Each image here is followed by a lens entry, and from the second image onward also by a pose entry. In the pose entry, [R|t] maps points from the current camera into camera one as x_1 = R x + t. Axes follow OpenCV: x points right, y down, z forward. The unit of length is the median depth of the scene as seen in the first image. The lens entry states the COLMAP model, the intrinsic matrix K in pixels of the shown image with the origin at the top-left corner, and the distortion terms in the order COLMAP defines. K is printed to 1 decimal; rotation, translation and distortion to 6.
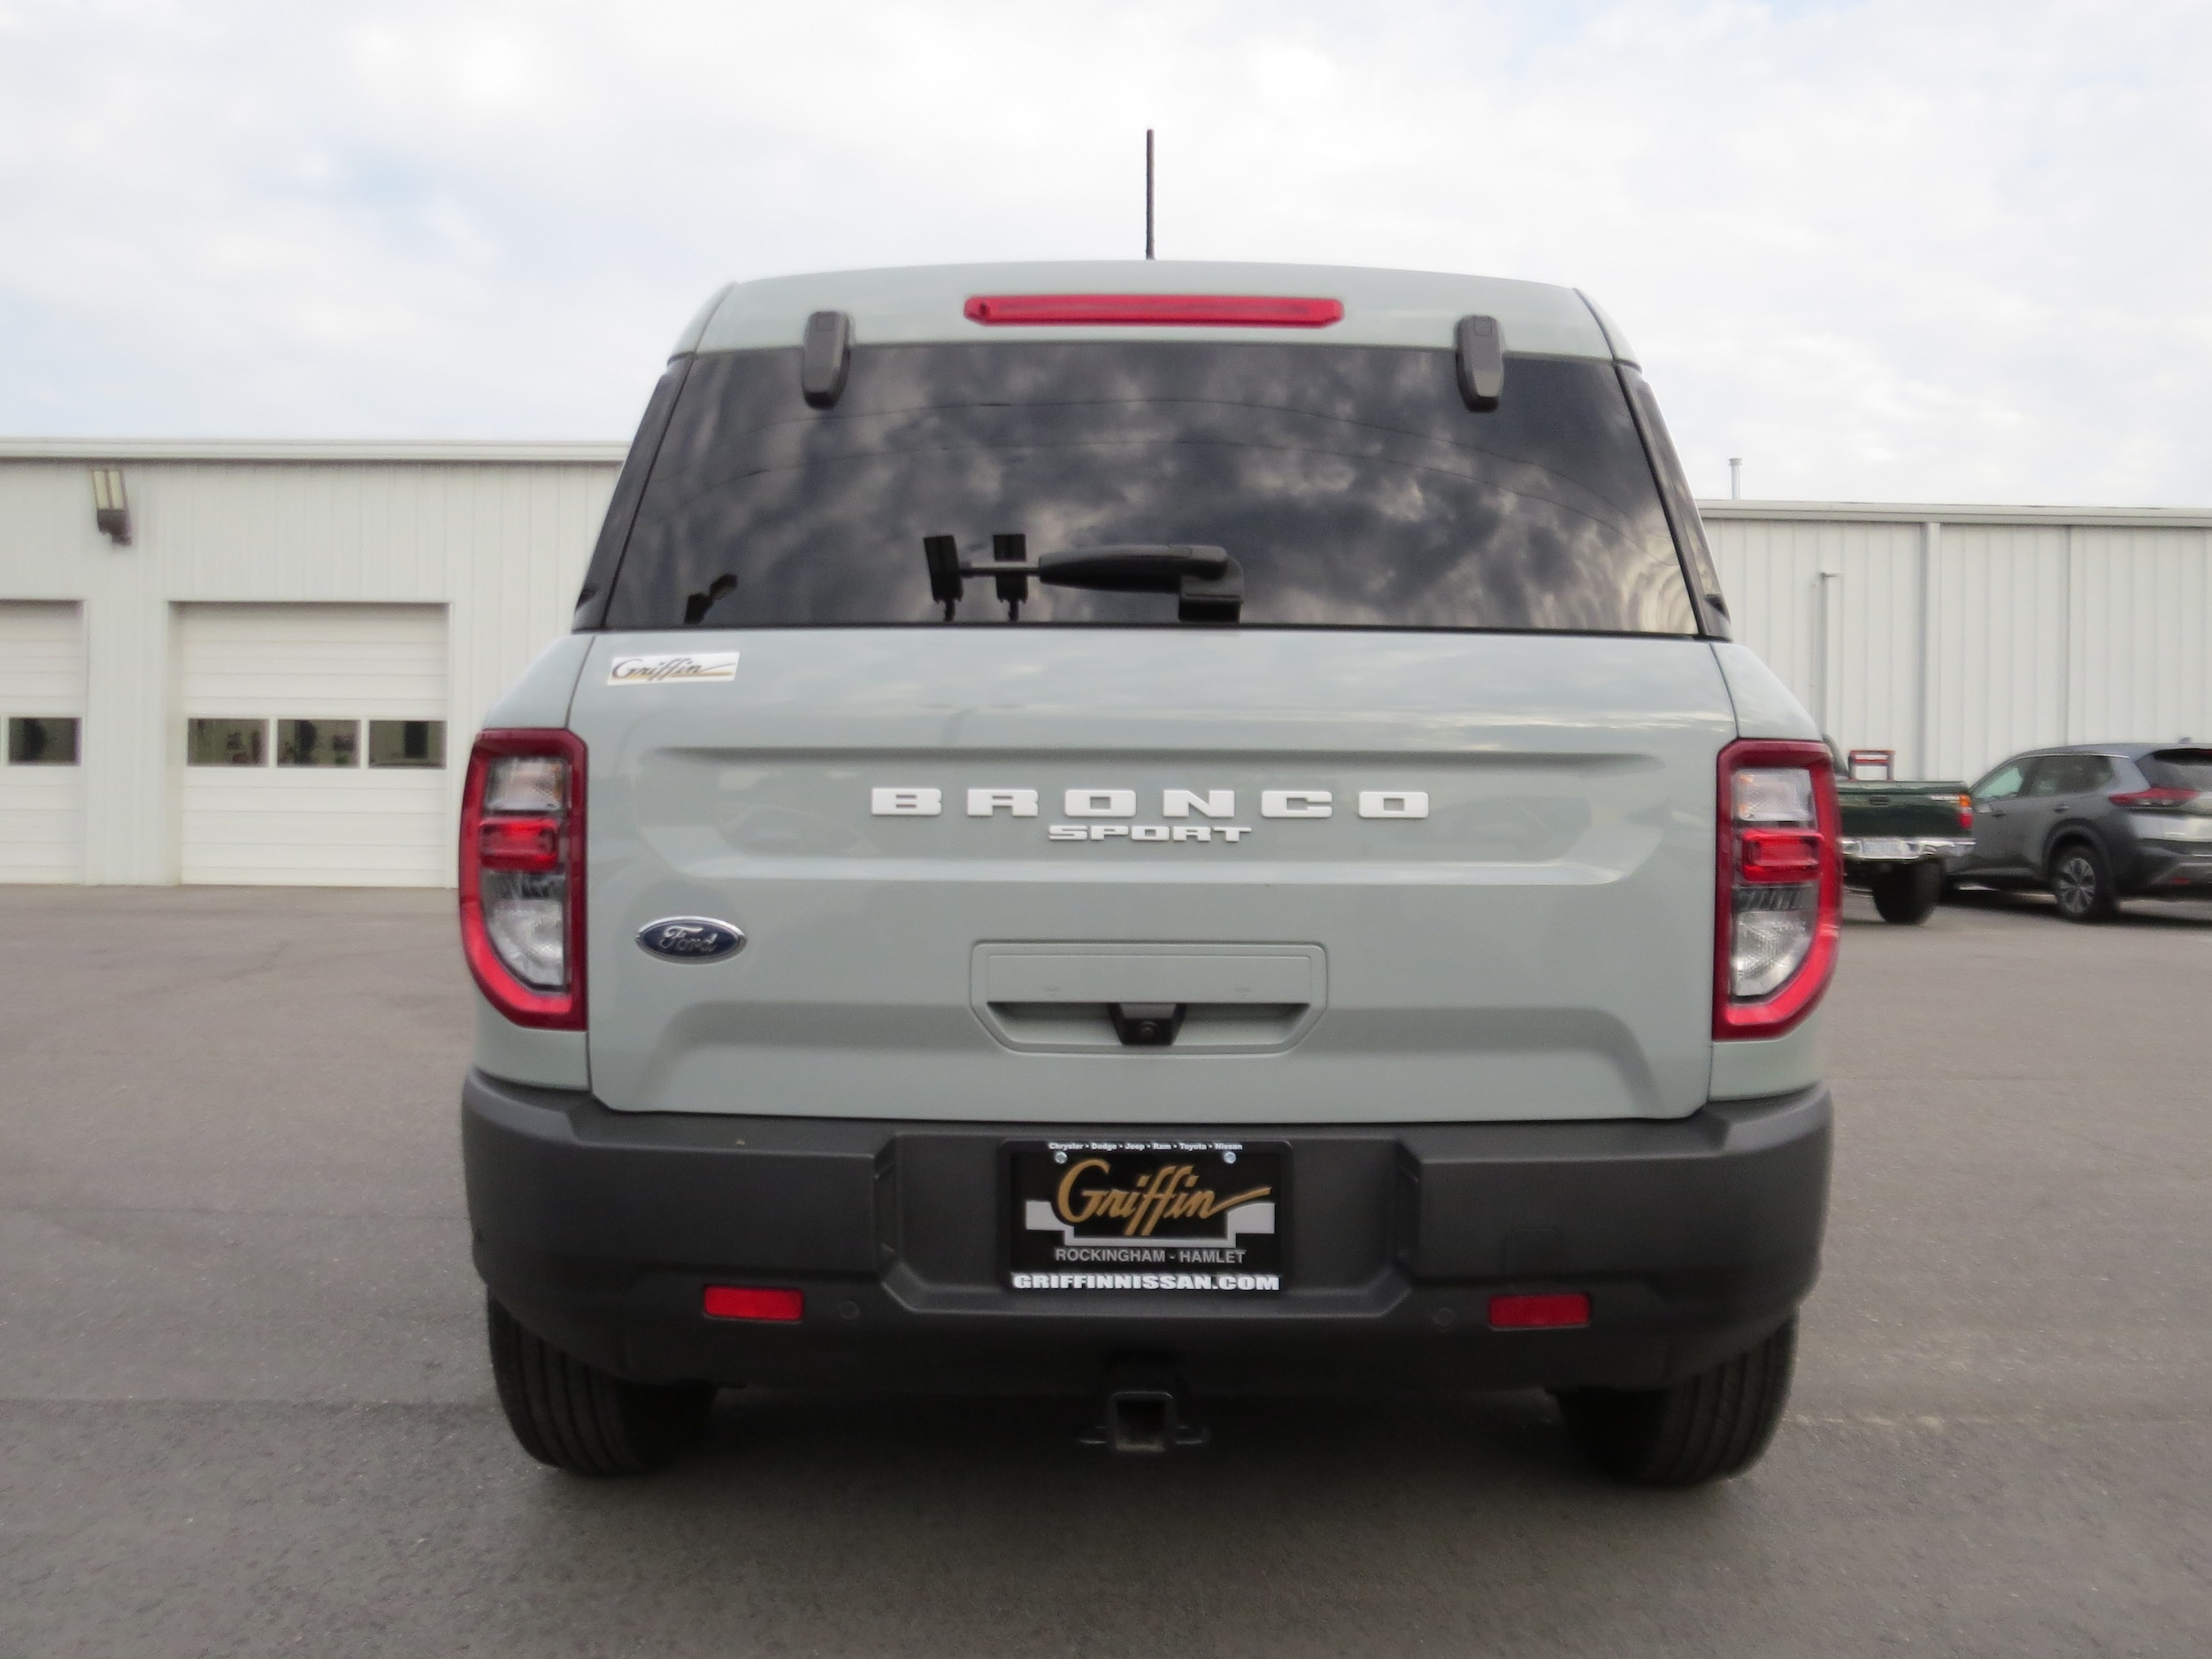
lens RADIAL K [[1576.7, 0, 1147.8], [0, 1576.7, 831.3], [0, 0, 1]] dist [-0.021903, 0.011757]
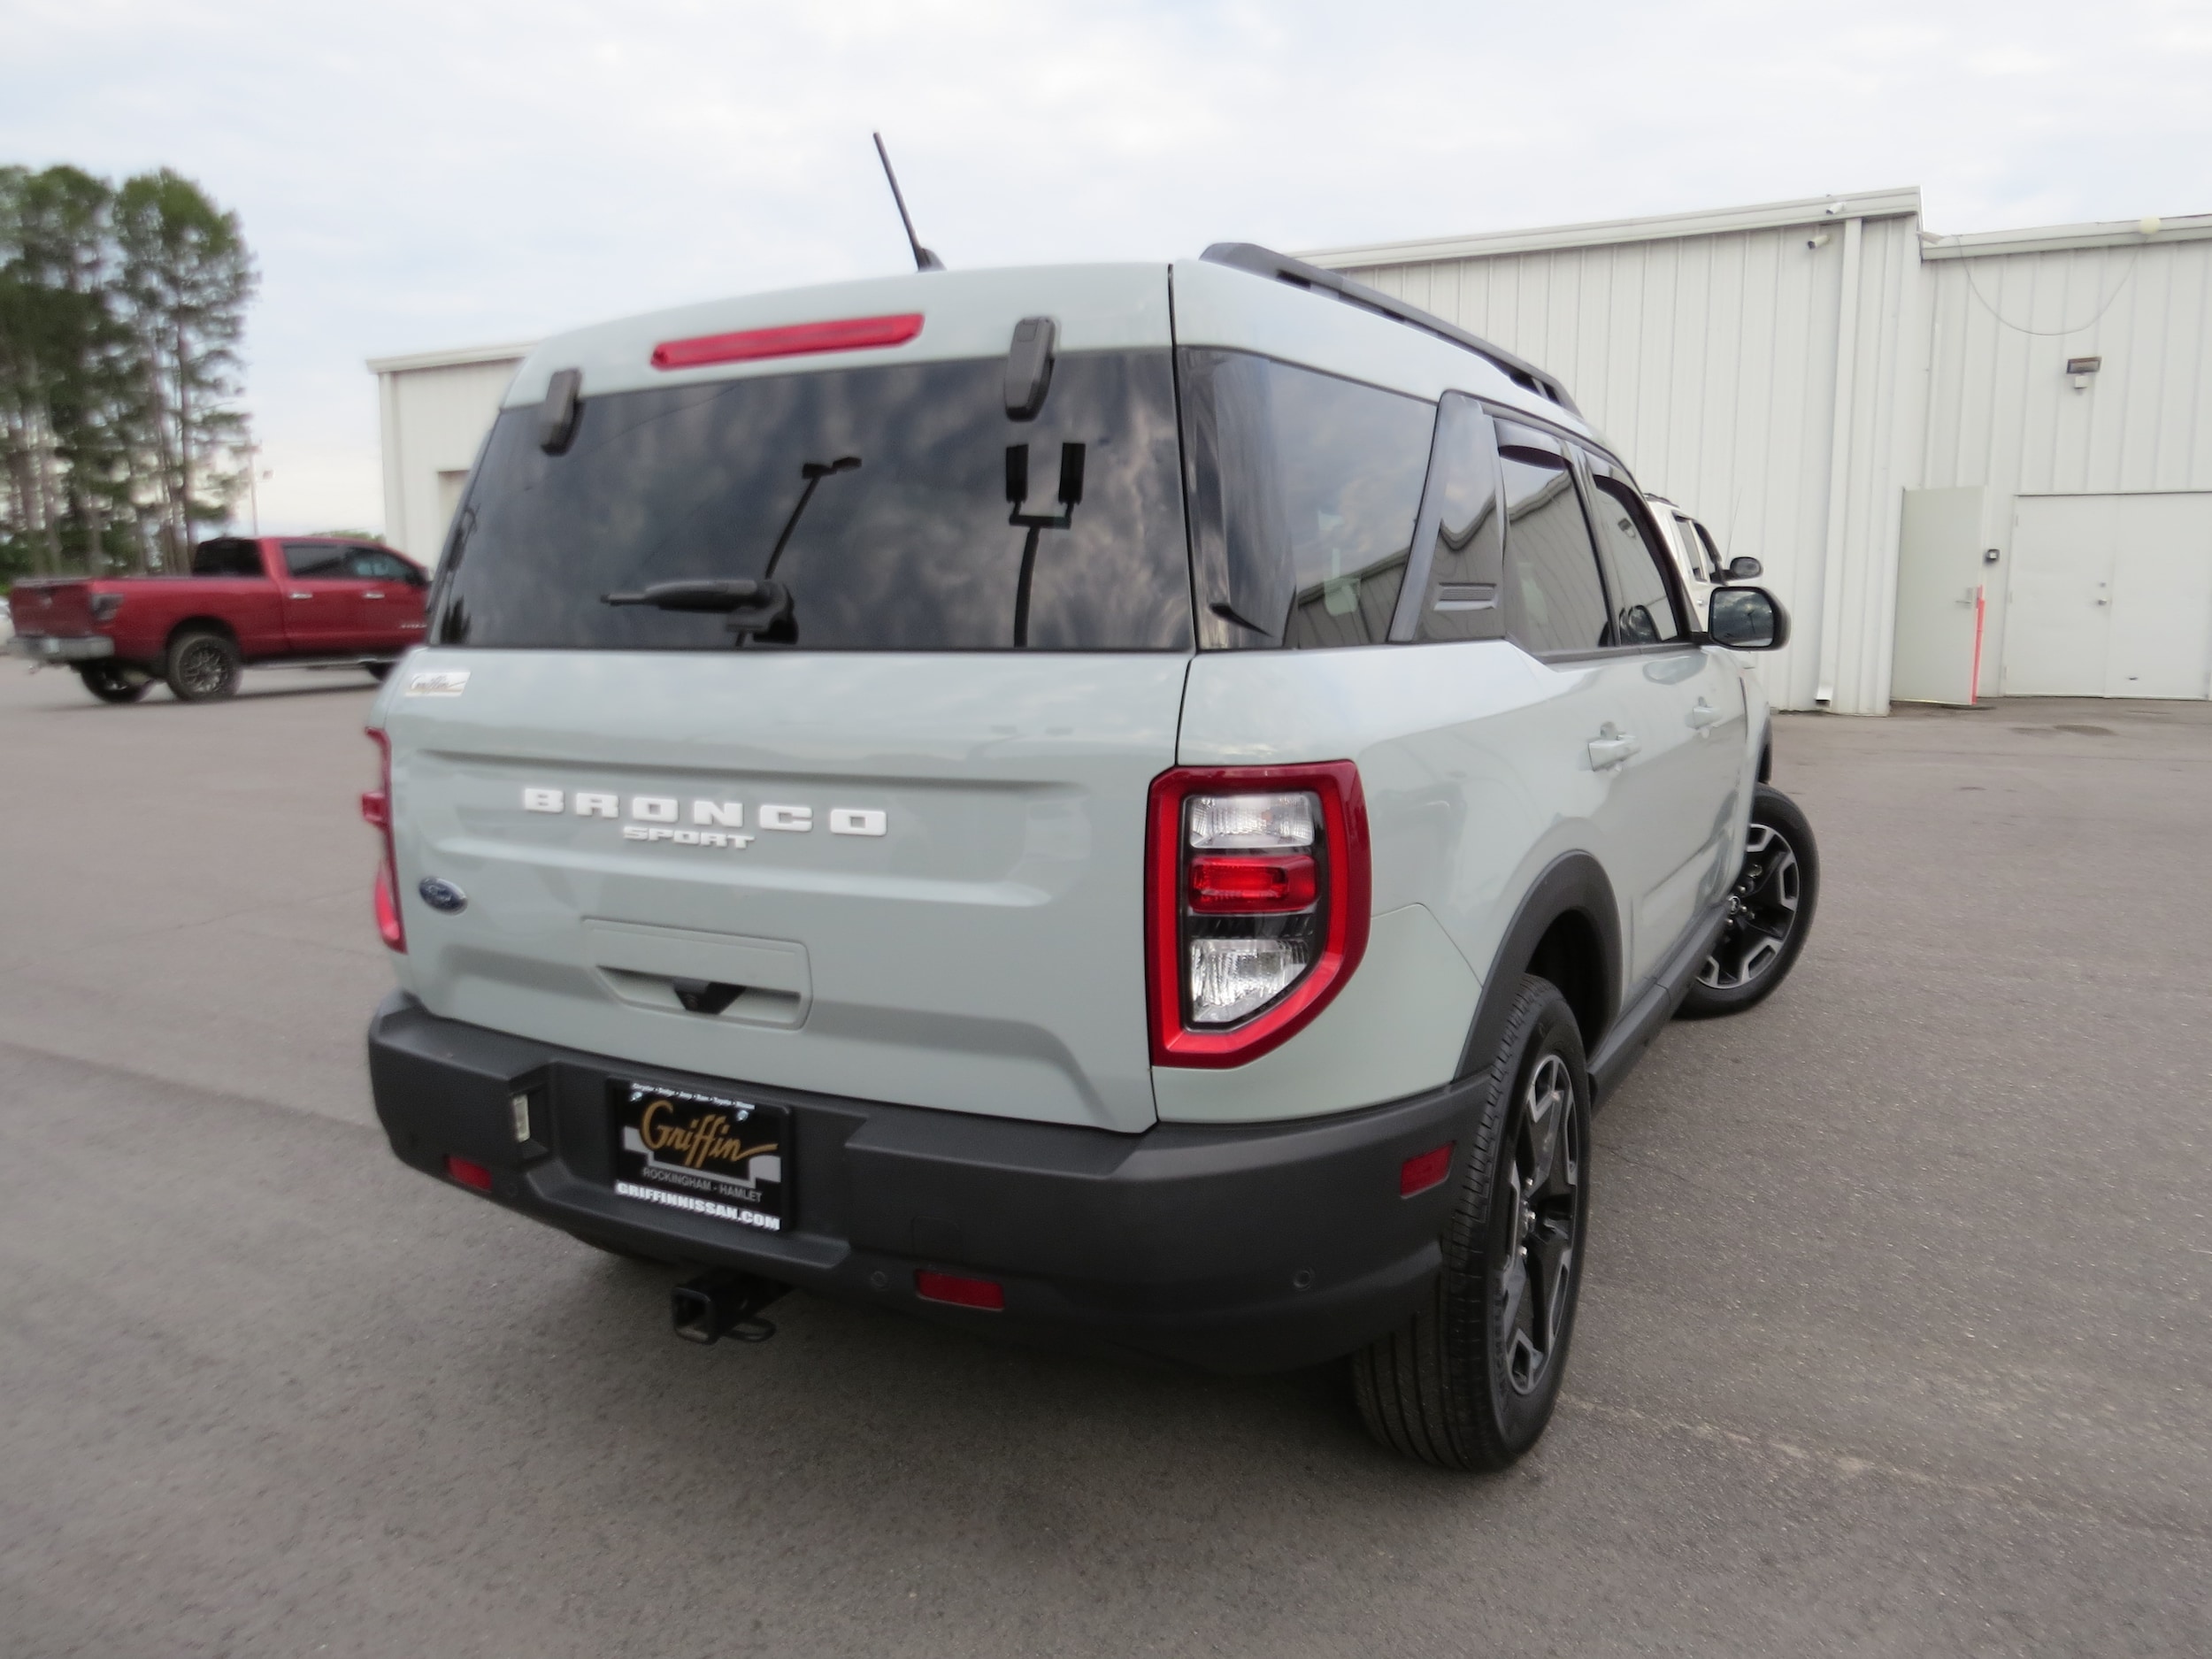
lens RADIAL K [[1576.7, 0, 1126.0], [0, 1576.7, 826.8], [0, 0, 1]] dist [-0.021903, 0.011757]
pose [[0.884178, 0.050946, -0.464365, 0.832224], [0.012726, 0.991040, 0.132960, -0.157612], [0.466978, -0.123470, 0.875607, 0.130996]]
